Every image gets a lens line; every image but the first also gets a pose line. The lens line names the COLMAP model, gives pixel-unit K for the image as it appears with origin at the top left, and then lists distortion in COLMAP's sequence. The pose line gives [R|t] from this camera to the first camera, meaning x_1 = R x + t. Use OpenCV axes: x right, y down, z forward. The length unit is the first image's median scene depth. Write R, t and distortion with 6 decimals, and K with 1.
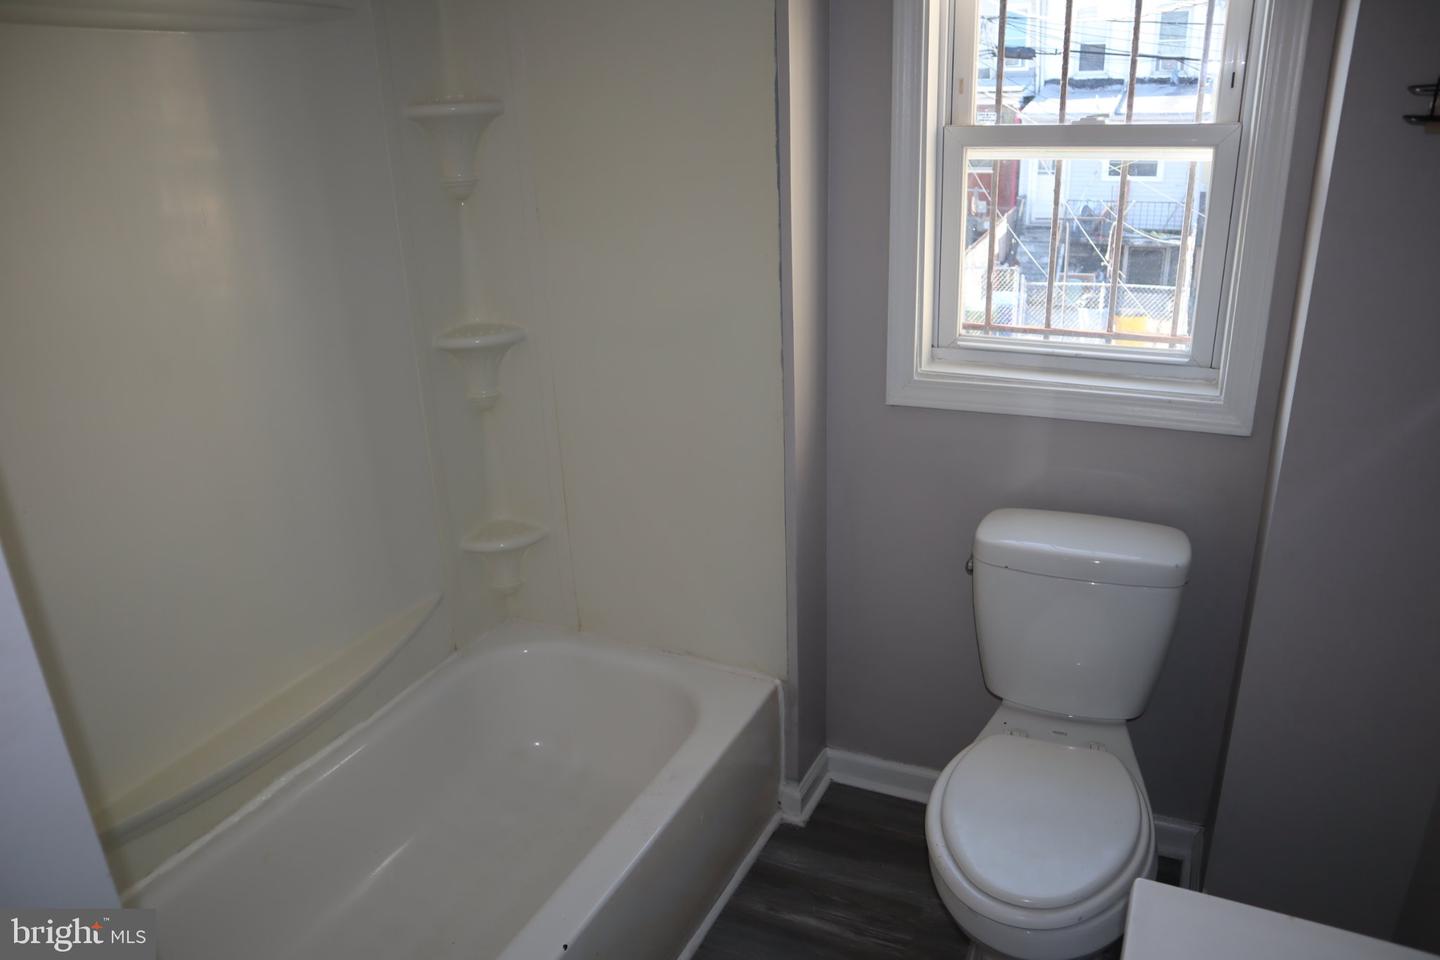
lens RADIAL K [[1007.0, 0, 721.2], [0, 1007.0, 481.9], [0, 0, 1]] dist [-0.068991, 0.011879]
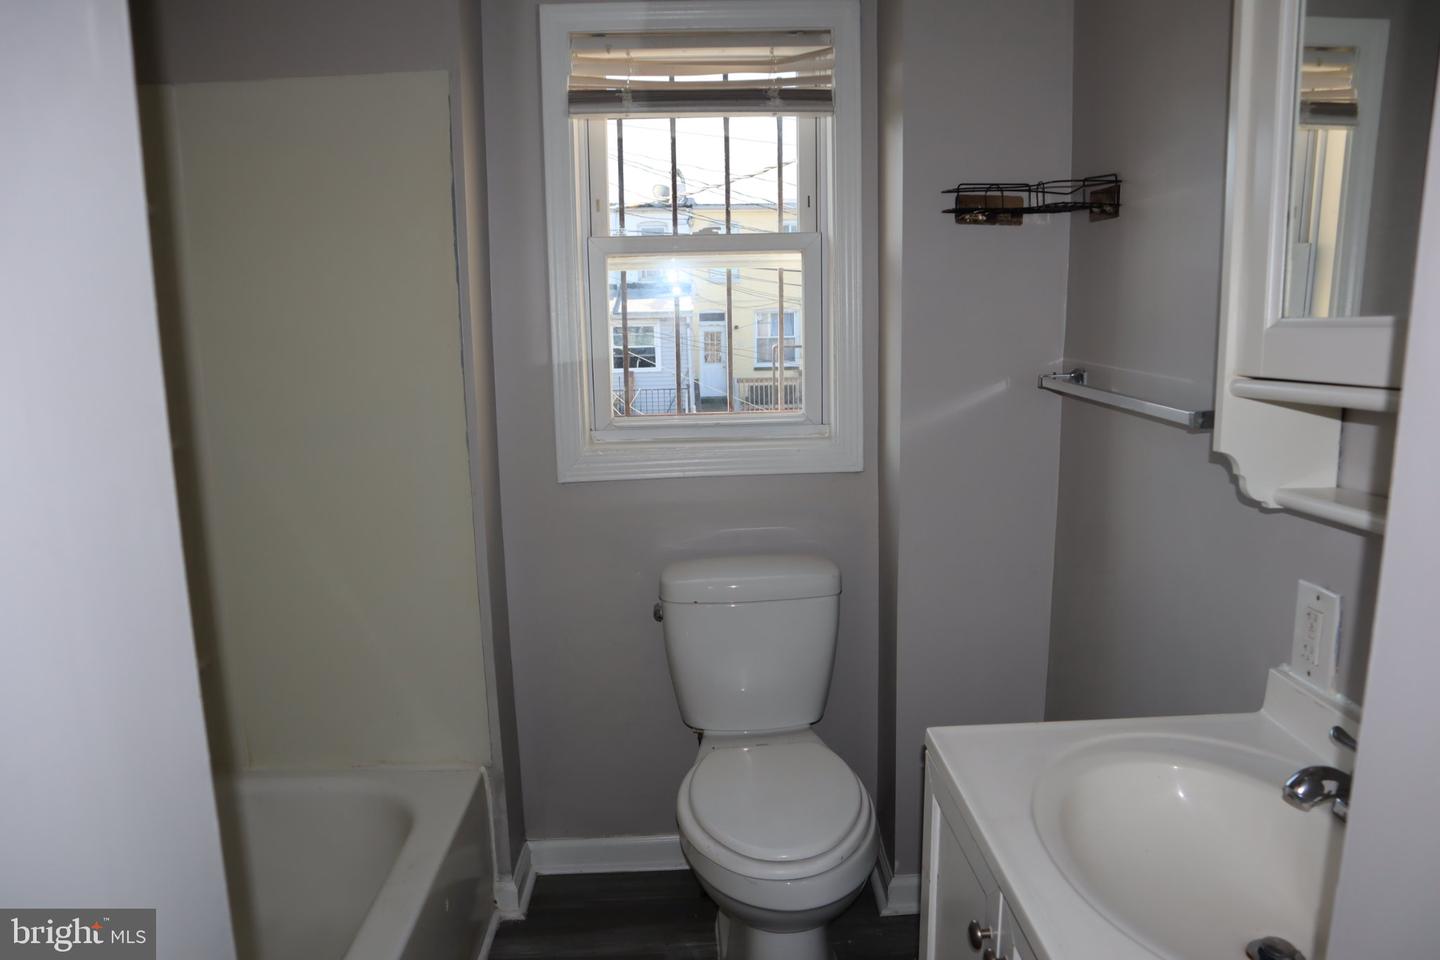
lens RADIAL K [[1007.0, 0, 726.8], [0, 1007.0, 479.1], [0, 0, 1]] dist [-0.068991, 0.011879]
pose [[0.883470, -0.062609, 0.464285, -0.168272], [0.156871, 0.973355, -0.167246, 0.121290], [-0.441443, 0.220590, 0.869752, -0.026235]]
